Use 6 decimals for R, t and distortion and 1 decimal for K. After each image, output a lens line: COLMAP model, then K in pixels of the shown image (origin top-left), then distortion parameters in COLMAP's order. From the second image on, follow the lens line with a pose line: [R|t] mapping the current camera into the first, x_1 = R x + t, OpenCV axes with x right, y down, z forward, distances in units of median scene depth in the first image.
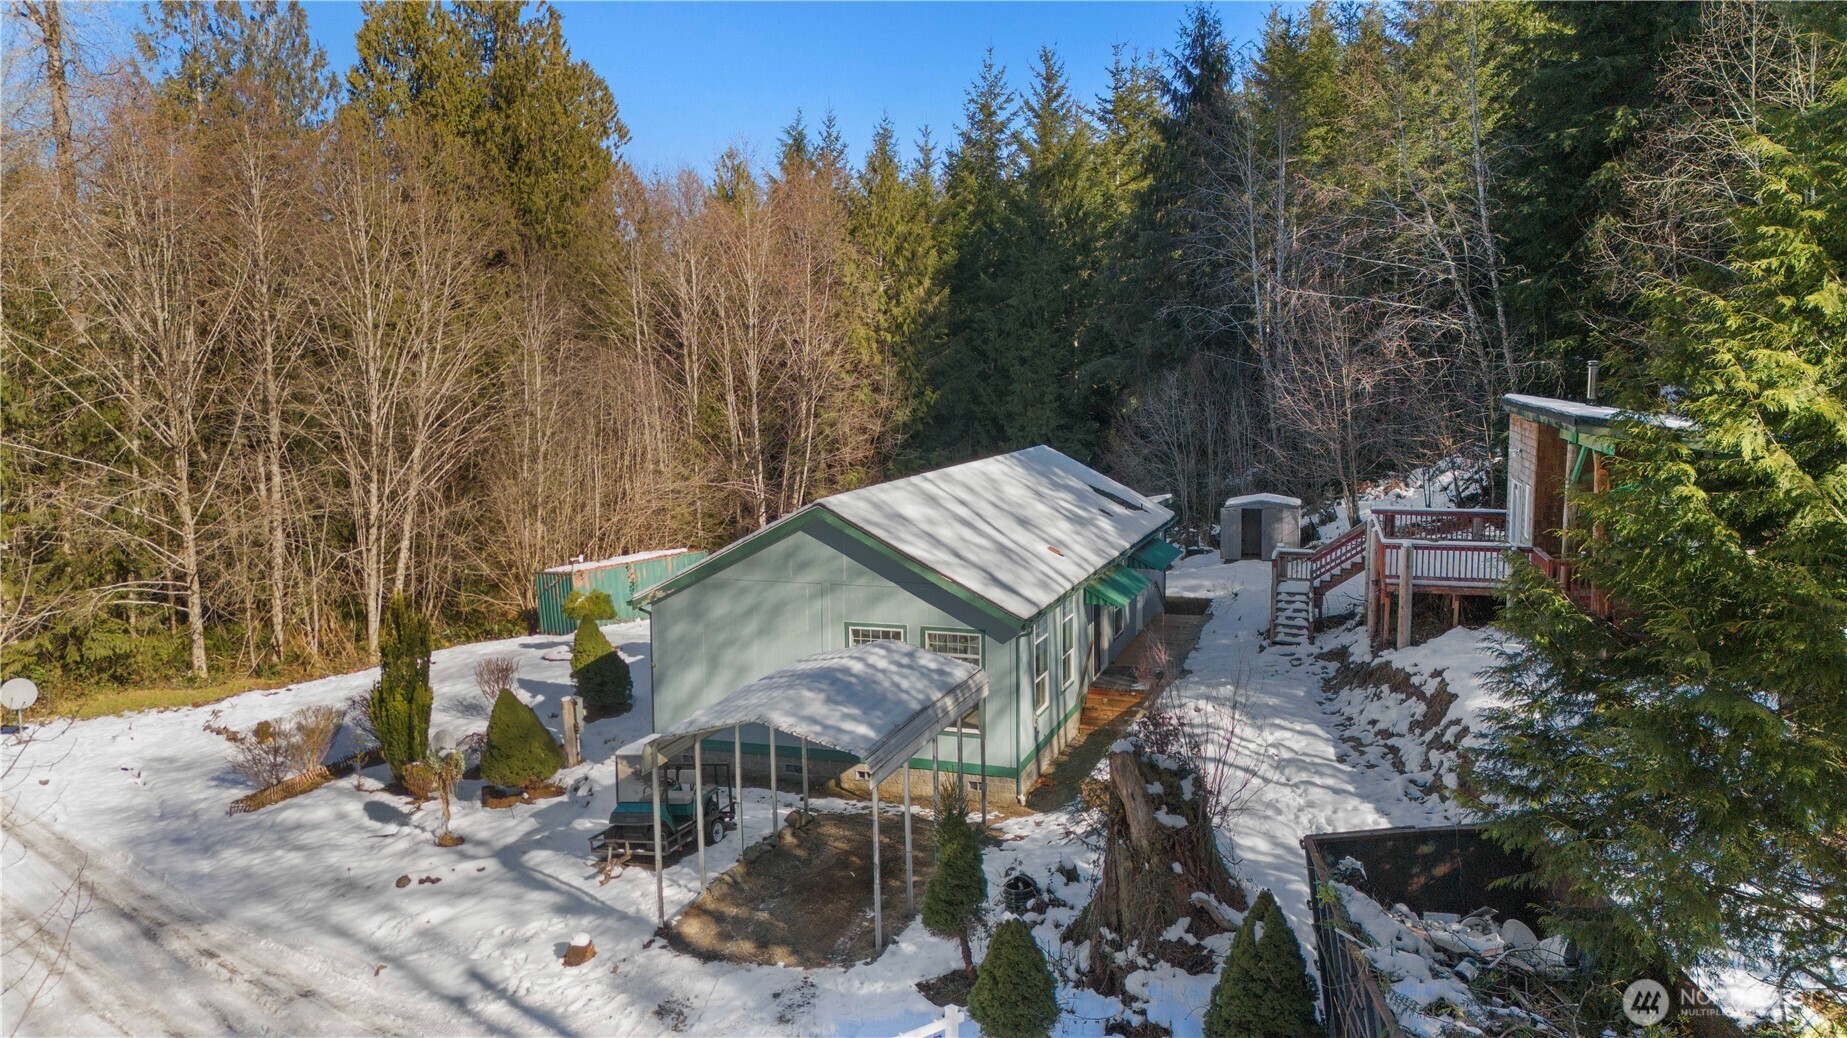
lens RADIAL K [[1362.2, 0, 927.1], [0, 1362.2, 509.7], [0, 0, 1]] dist [0.058355, -0.034920]
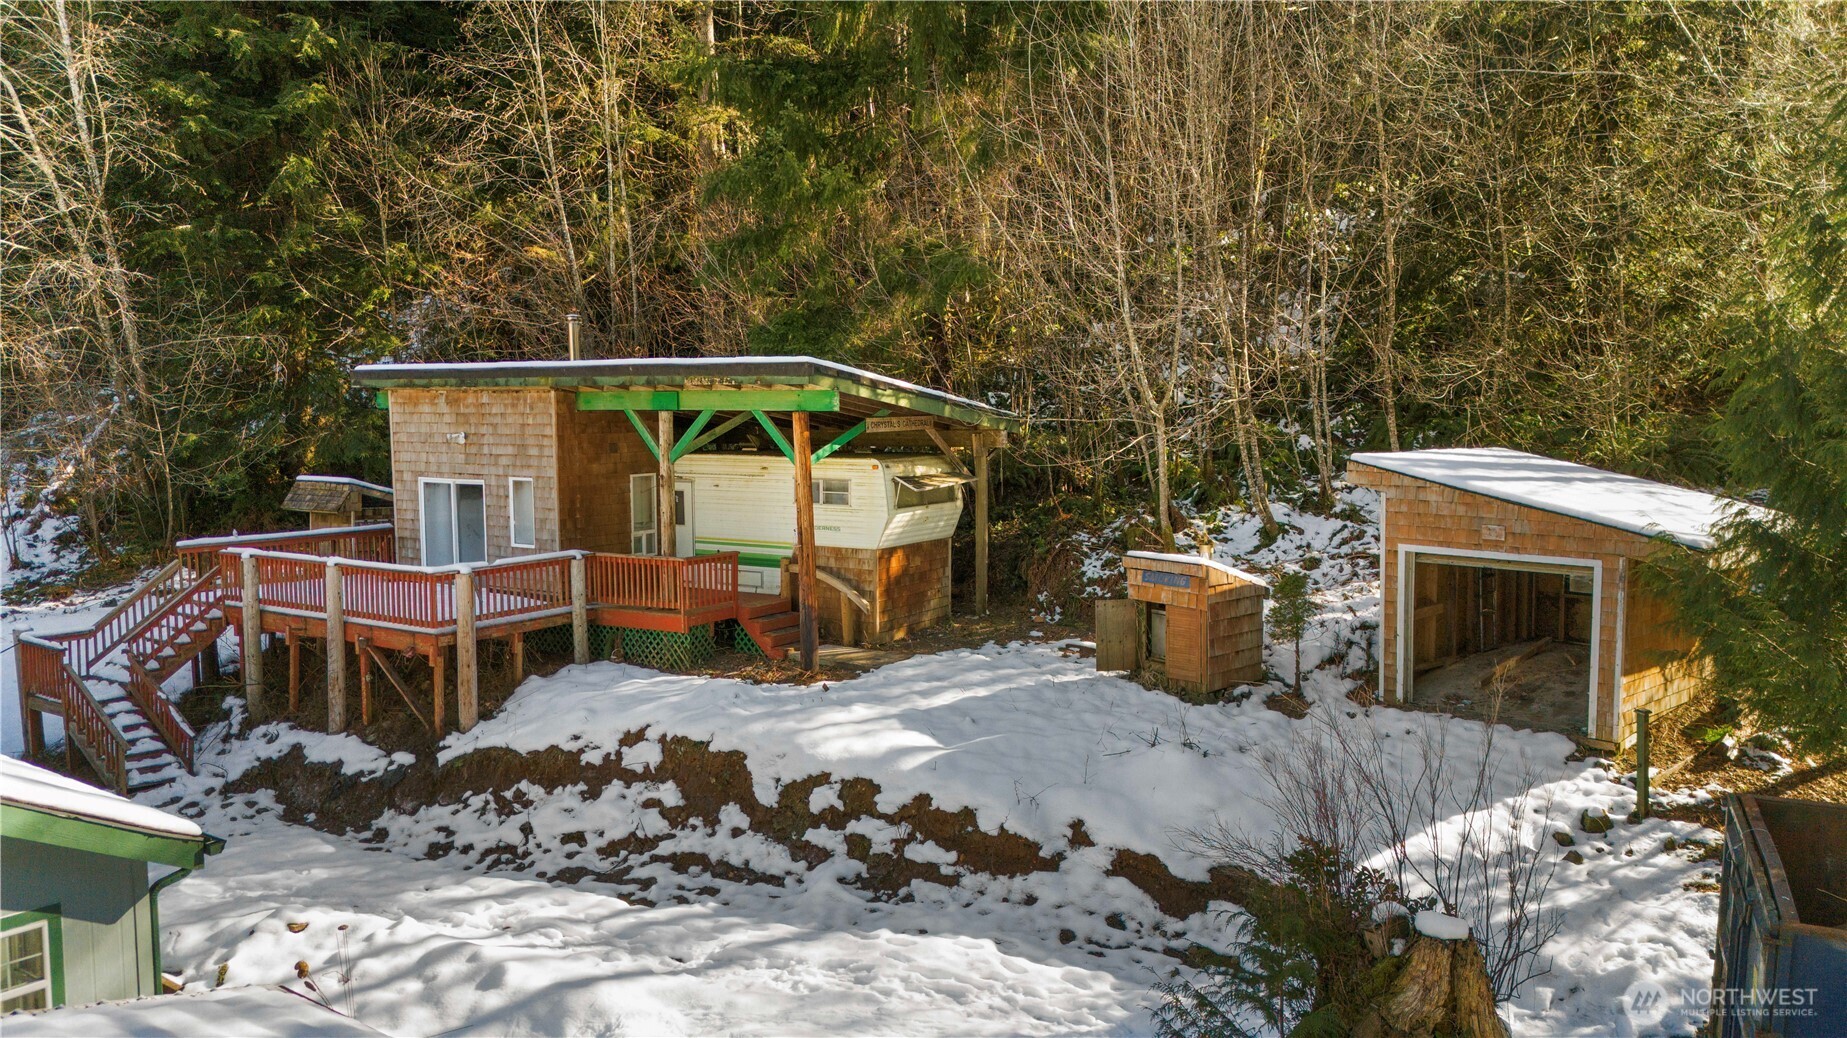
lens RADIAL K [[1362.2, 0, 945.9], [0, 1362.2, 484.2], [0, 0, 1]] dist [0.058355, -0.034920]
pose [[0.285703, -0.053782, 0.956808, -0.235525], [0.106935, 0.993978, 0.023940, -0.007476], [-0.952333, 0.095477, 0.289733, 0.634858]]
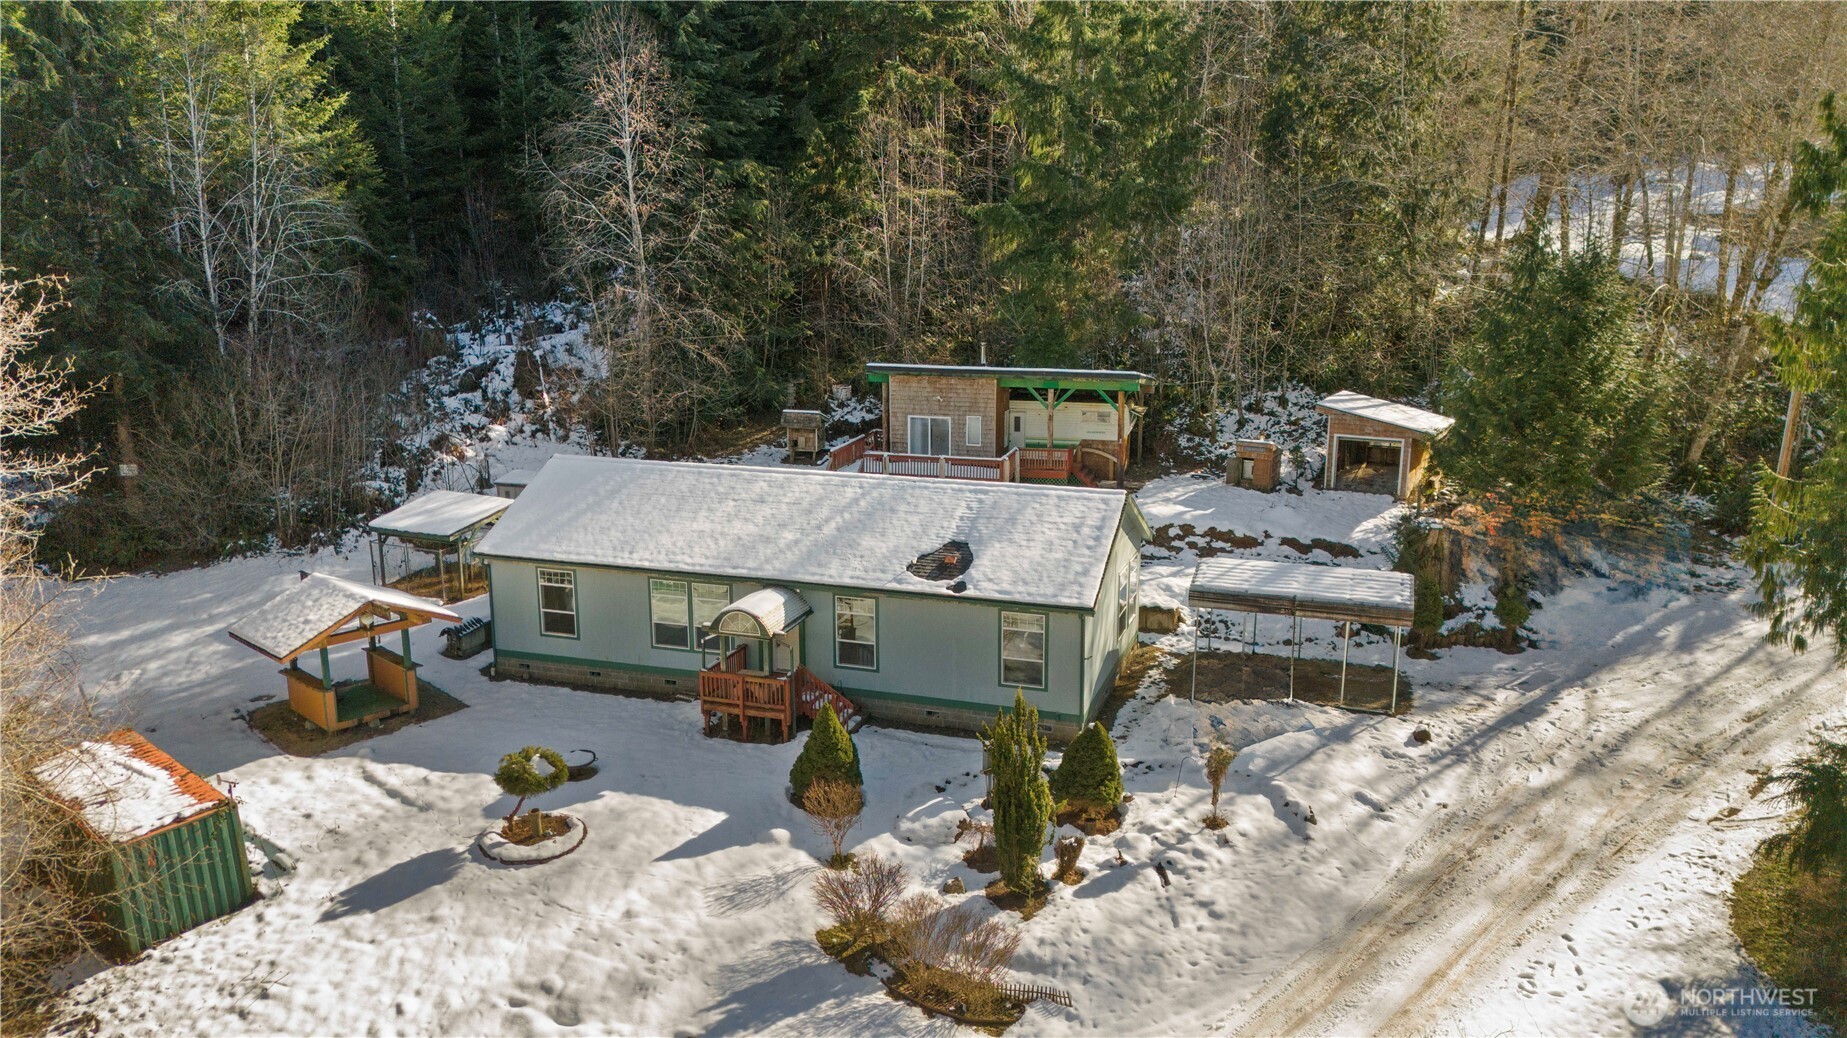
lens RADIAL K [[1362.2, 0, 924.6], [0, 1362.2, 514.3], [0, 0, 1]] dist [0.058355, -0.034920]
pose [[-0.017637, -0.208285, 0.977909, -1.443489], [0.111507, 0.971550, 0.208941, -0.298827], [-0.993607, 0.112728, 0.006090, 1.200794]]
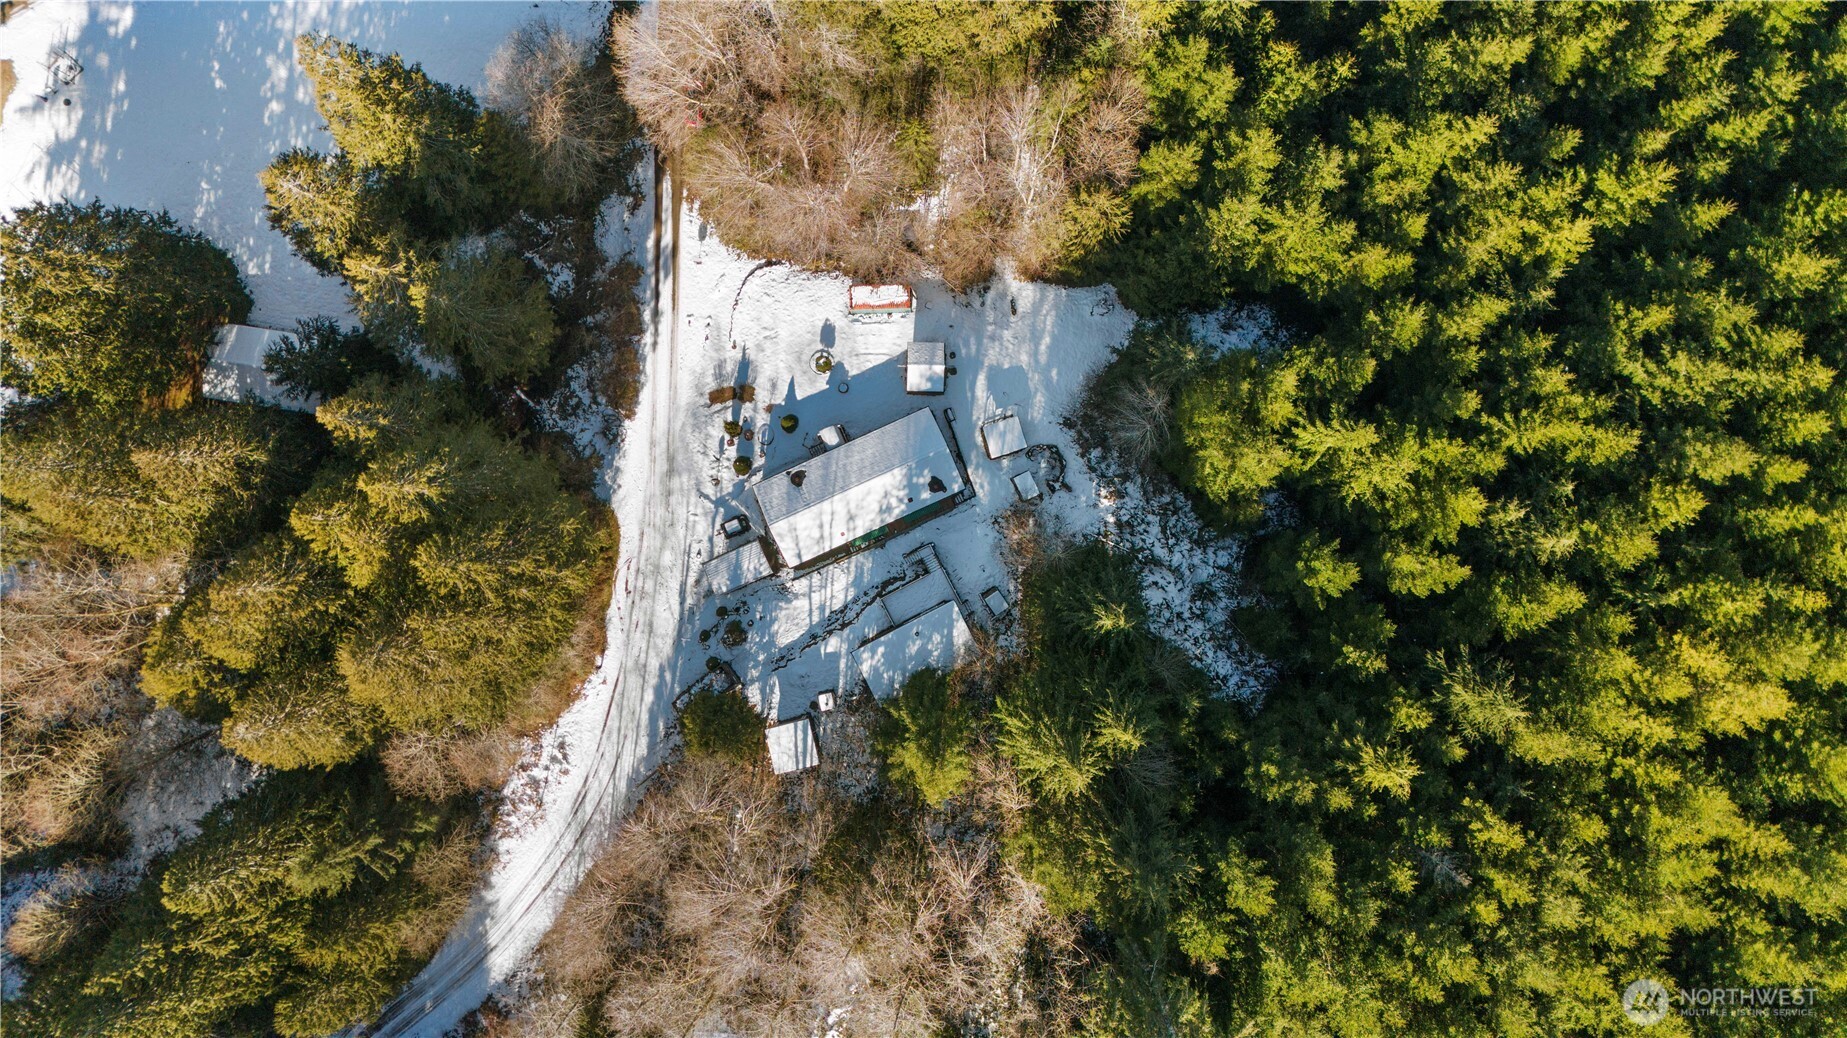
lens RADIAL K [[1362.2, 0, 926.5], [0, 1362.2, 520.8], [0, 0, 1]] dist [0.058355, -0.034920]
pose [[0.689555, 0.723910, 0.021623, 0.170730], [-0.112286, 0.077366, 0.990660, -4.728853], [0.715476, -0.685542, 0.134633, 0.772417]]
